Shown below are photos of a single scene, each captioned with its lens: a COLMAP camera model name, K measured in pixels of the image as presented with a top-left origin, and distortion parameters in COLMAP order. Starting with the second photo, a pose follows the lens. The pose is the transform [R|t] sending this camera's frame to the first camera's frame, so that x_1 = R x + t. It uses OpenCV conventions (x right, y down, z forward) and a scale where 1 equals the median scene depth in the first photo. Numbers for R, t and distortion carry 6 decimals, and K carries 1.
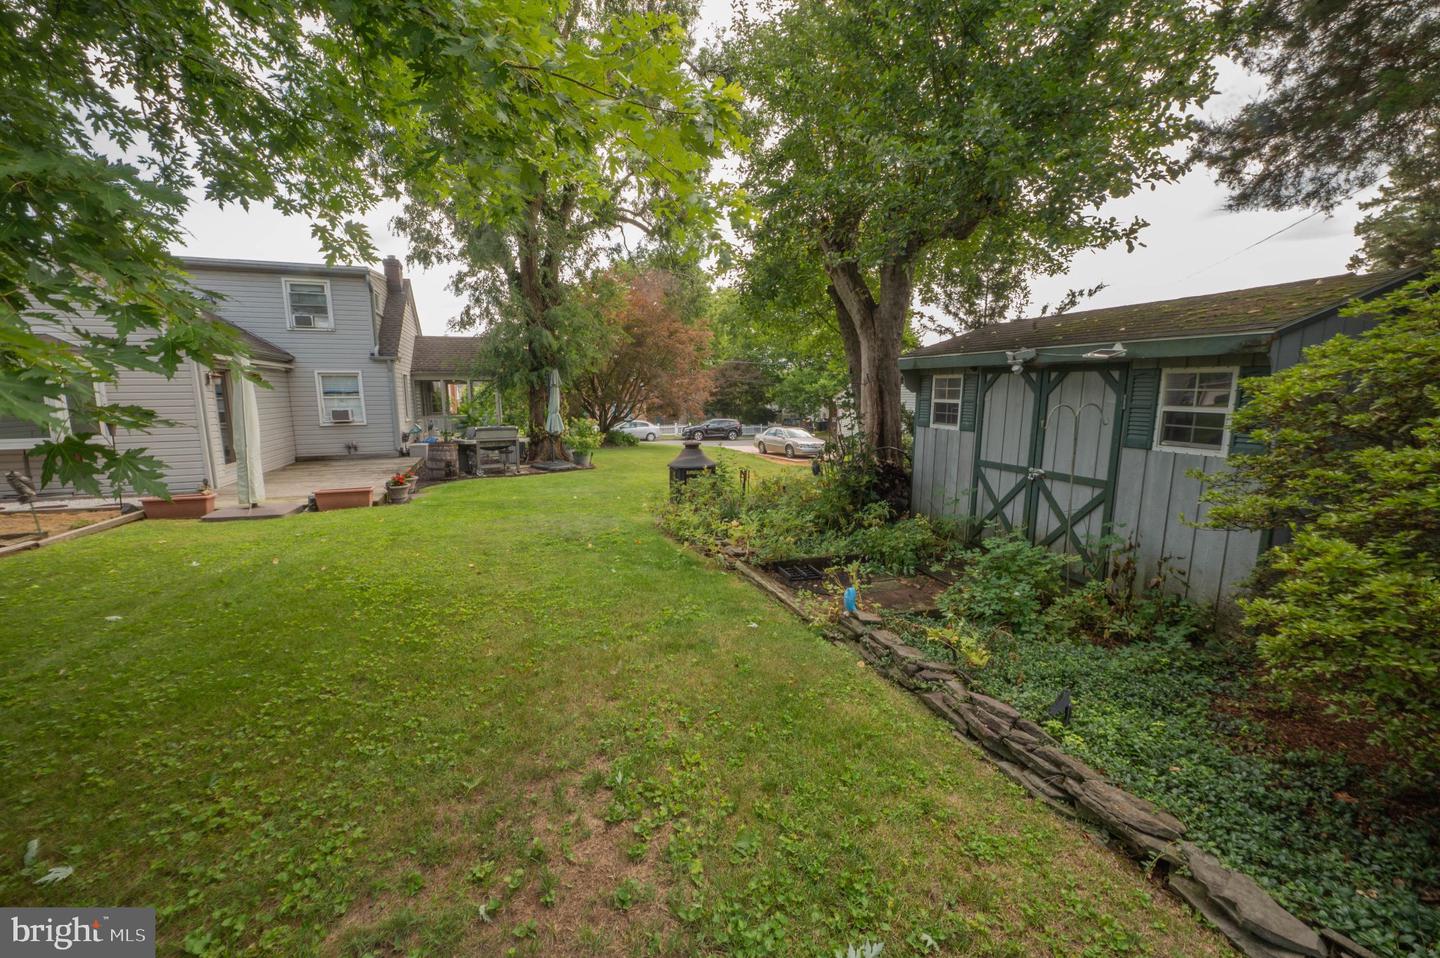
lens RADIAL K [[575.8, 0, 718.9], [0, 575.8, 480.7], [0, 0, 1]] dist [-0.004176, -0.000525]
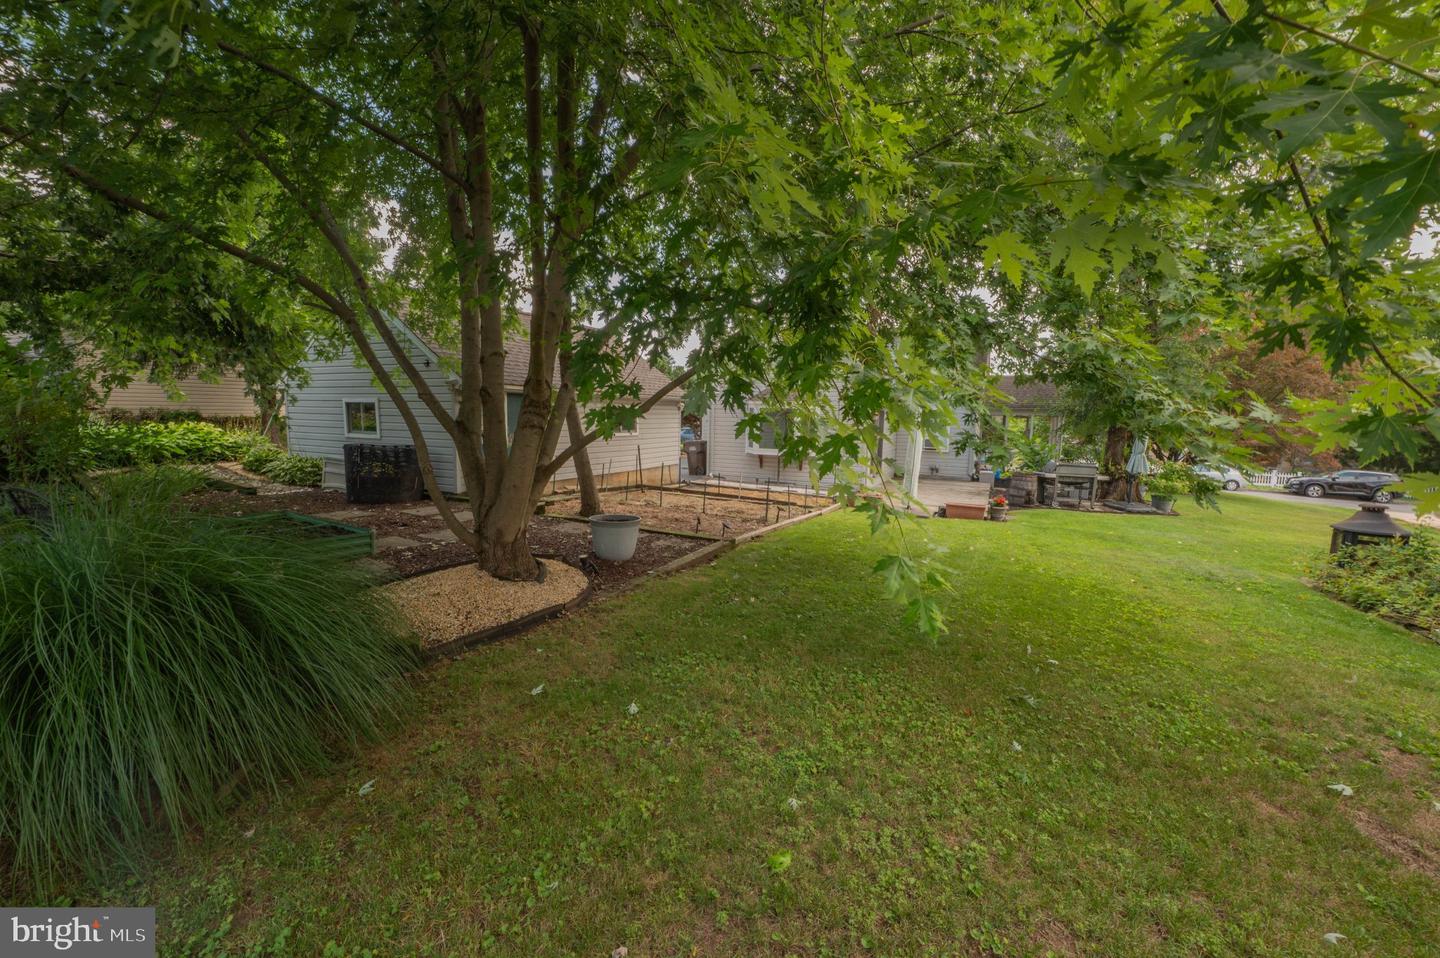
lens RADIAL K [[575.8, 0, 720.8], [0, 575.8, 482.2], [0, 0, 1]] dist [-0.004176, -0.000525]
pose [[0.676232, 0.106671, -0.728925, -0.056742], [-0.137687, 0.990327, 0.017190, 0.013866], [0.723707, 0.088739, 0.684378, -0.216519]]
